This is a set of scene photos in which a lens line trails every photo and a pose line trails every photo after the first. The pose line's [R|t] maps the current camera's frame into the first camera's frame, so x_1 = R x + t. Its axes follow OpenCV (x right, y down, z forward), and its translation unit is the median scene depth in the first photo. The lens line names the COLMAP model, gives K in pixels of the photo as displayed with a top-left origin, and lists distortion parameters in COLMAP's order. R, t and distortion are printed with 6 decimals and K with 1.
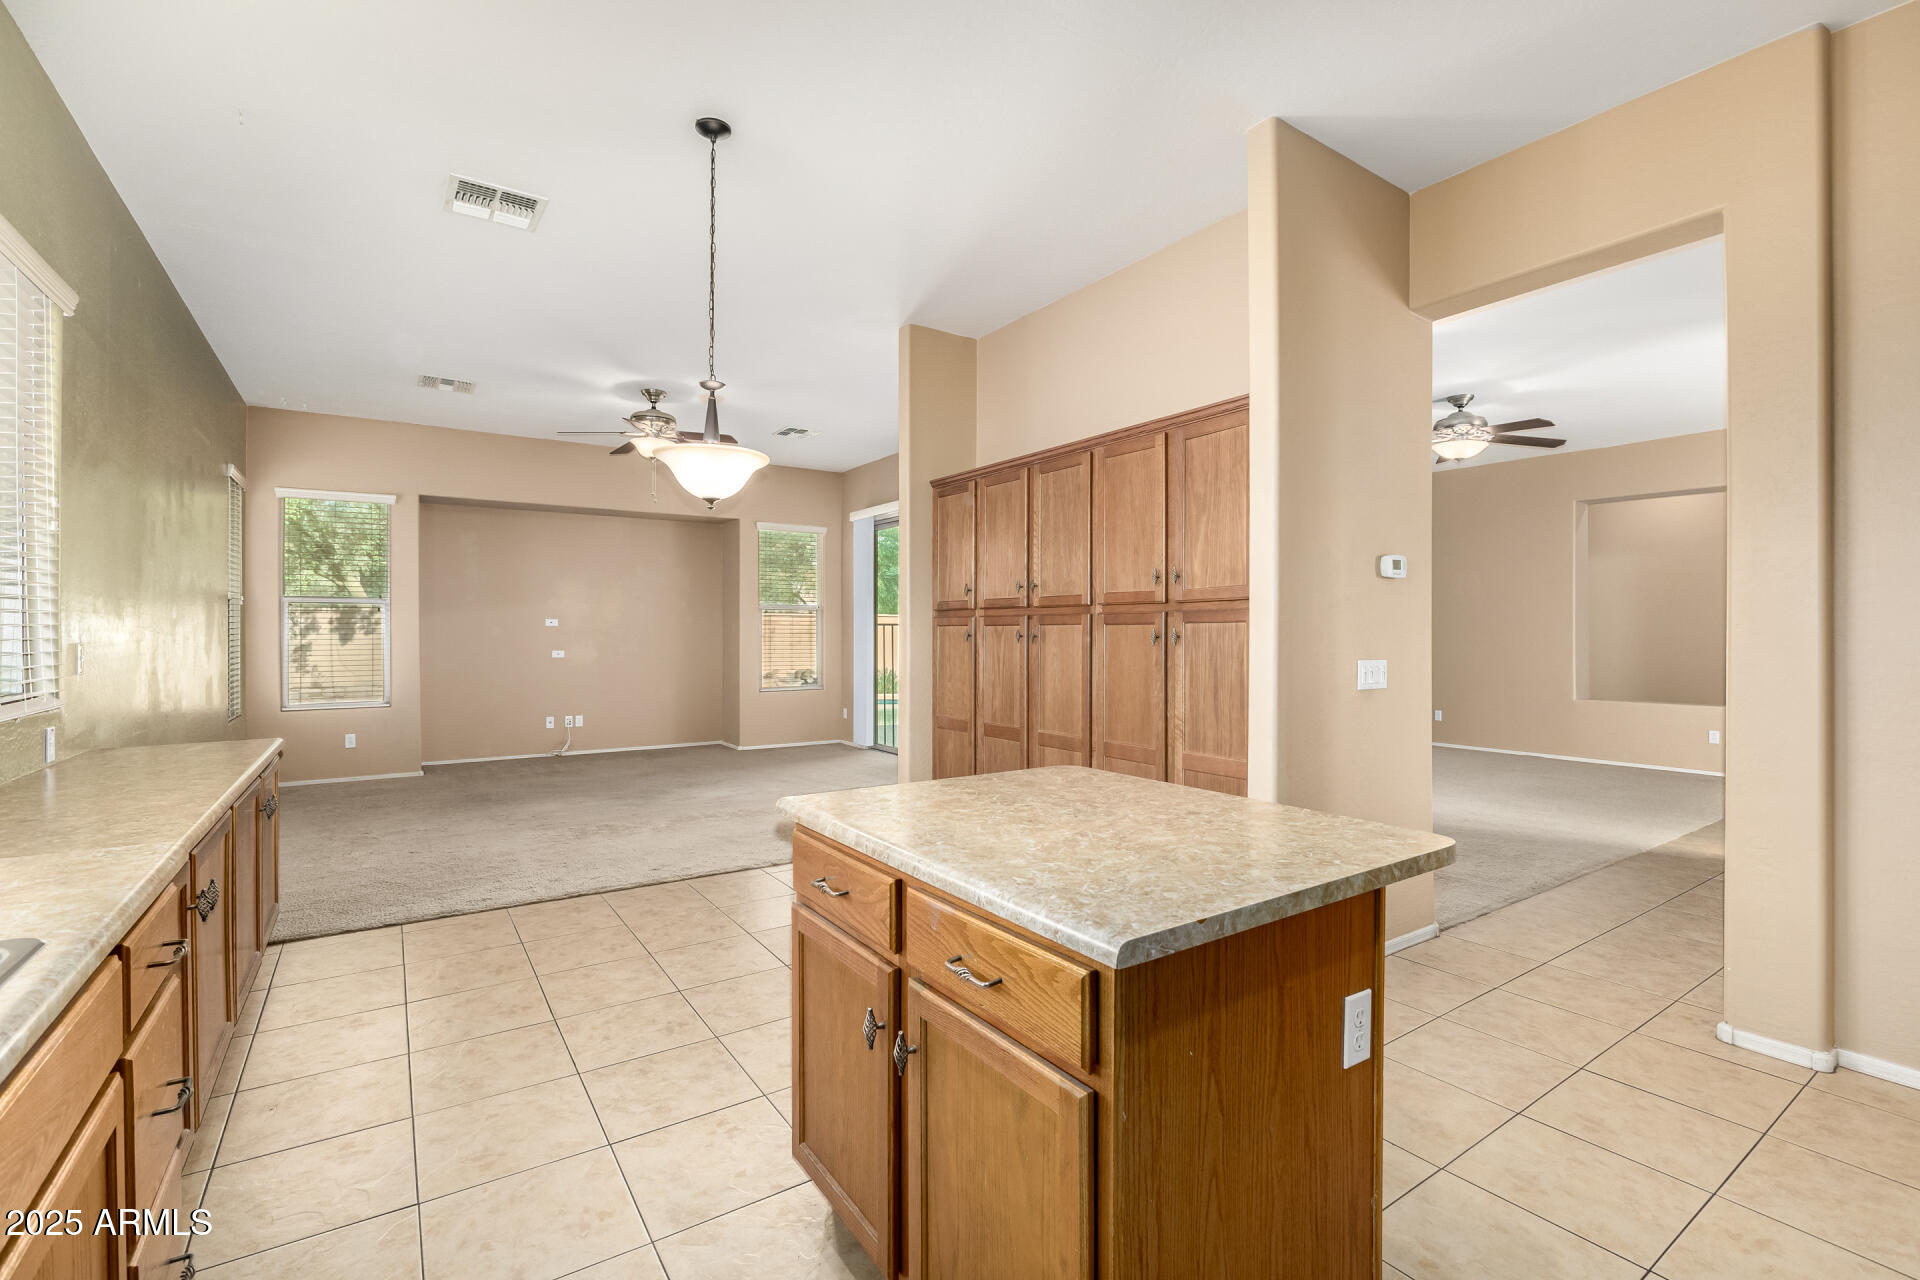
lens RADIAL K [[847.6, 0, 951.0], [0, 847.6, 638.3], [0, 0, 1]] dist [-0.002577, -0.000186]
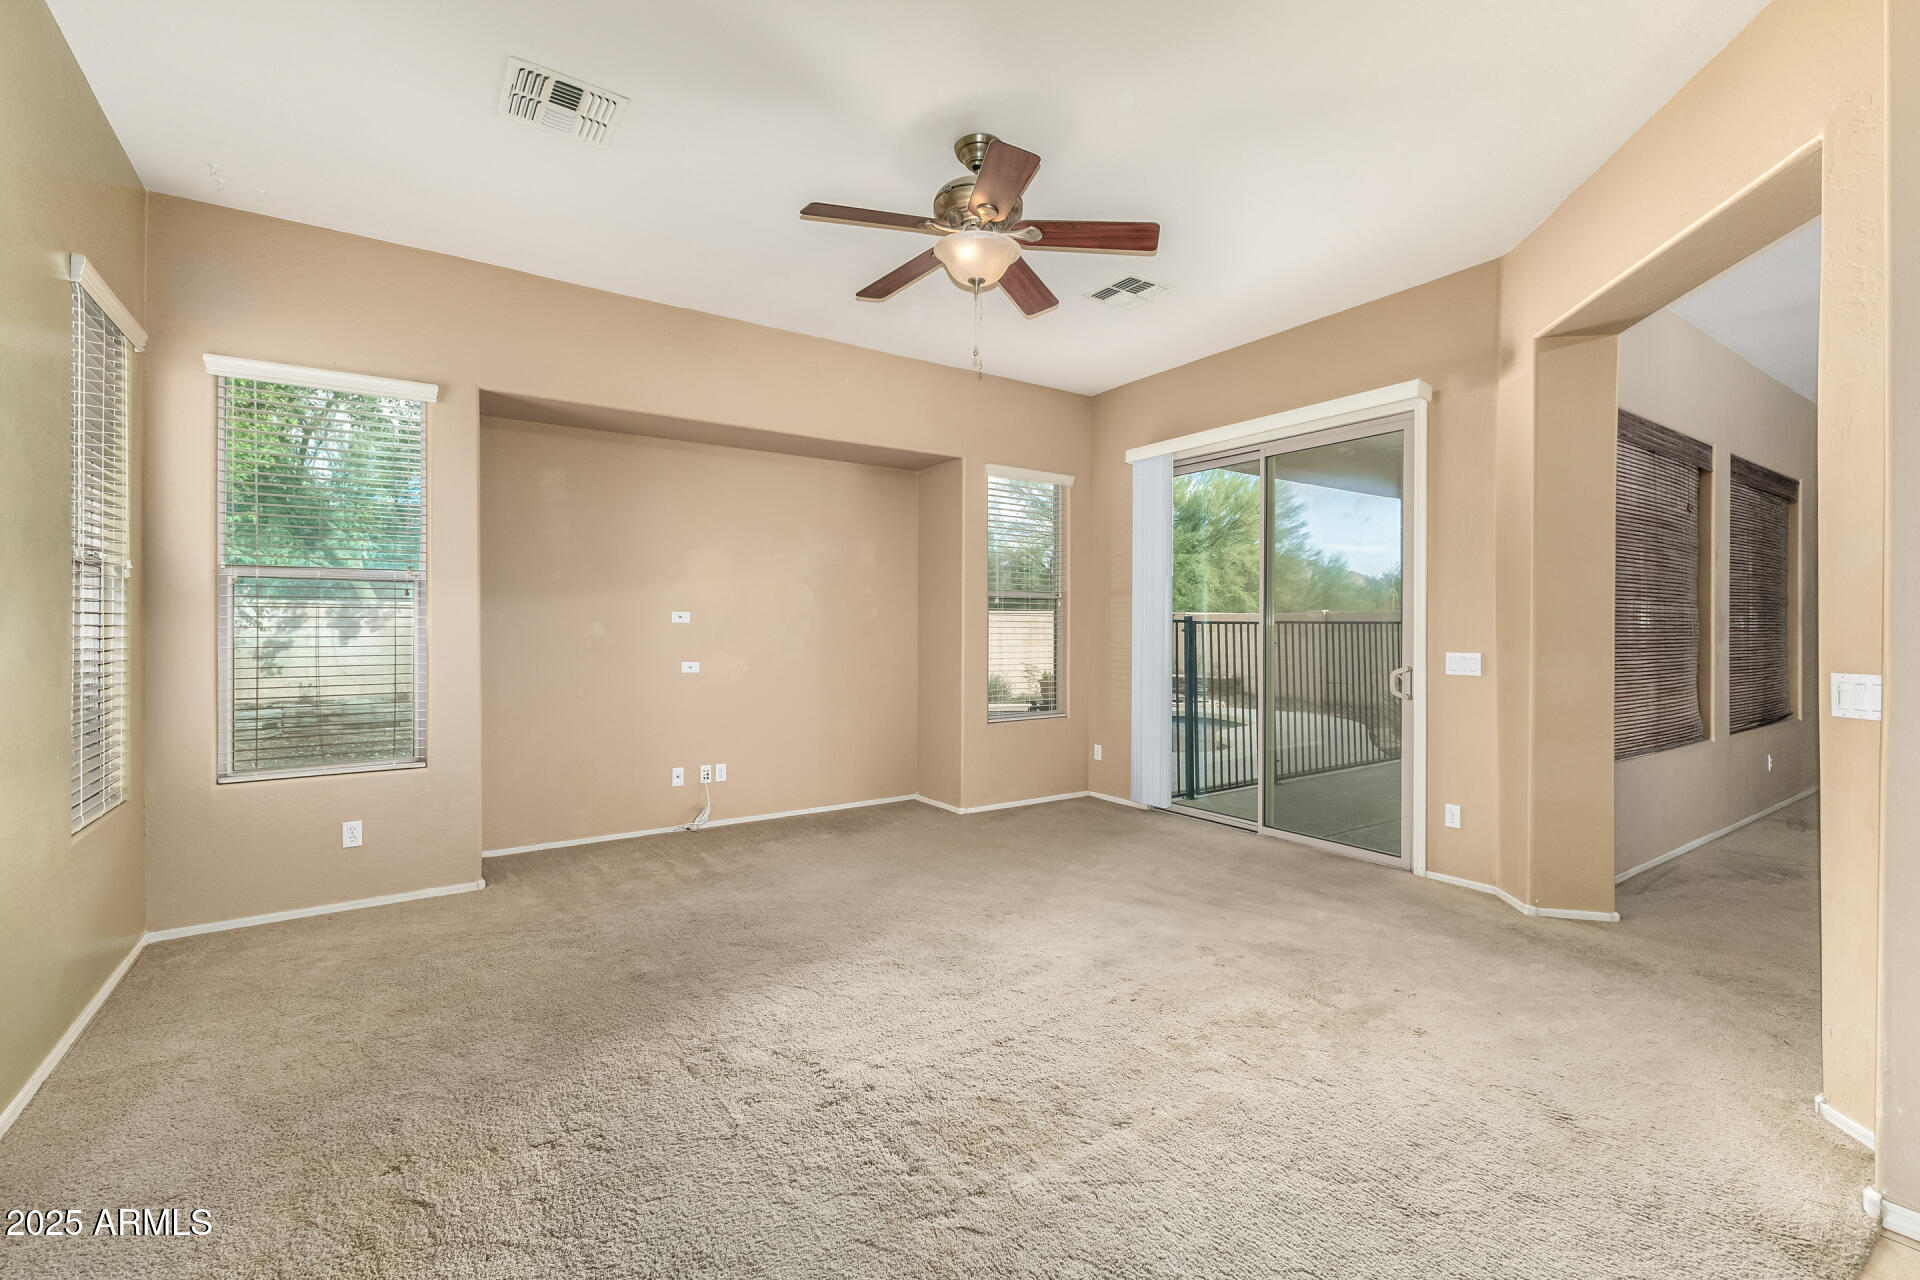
lens RADIAL K [[833.6, 0, 962.5], [0, 833.6, 629.4], [0, 0, 1]] dist [0.018937, -0.000353]
pose [[0.999851, -0.003599, 0.016861, -0.362628], [0.003794, 0.999926, -0.011518, -0.002414], [-0.016818, 0.011581, 0.999791, 0.500722]]
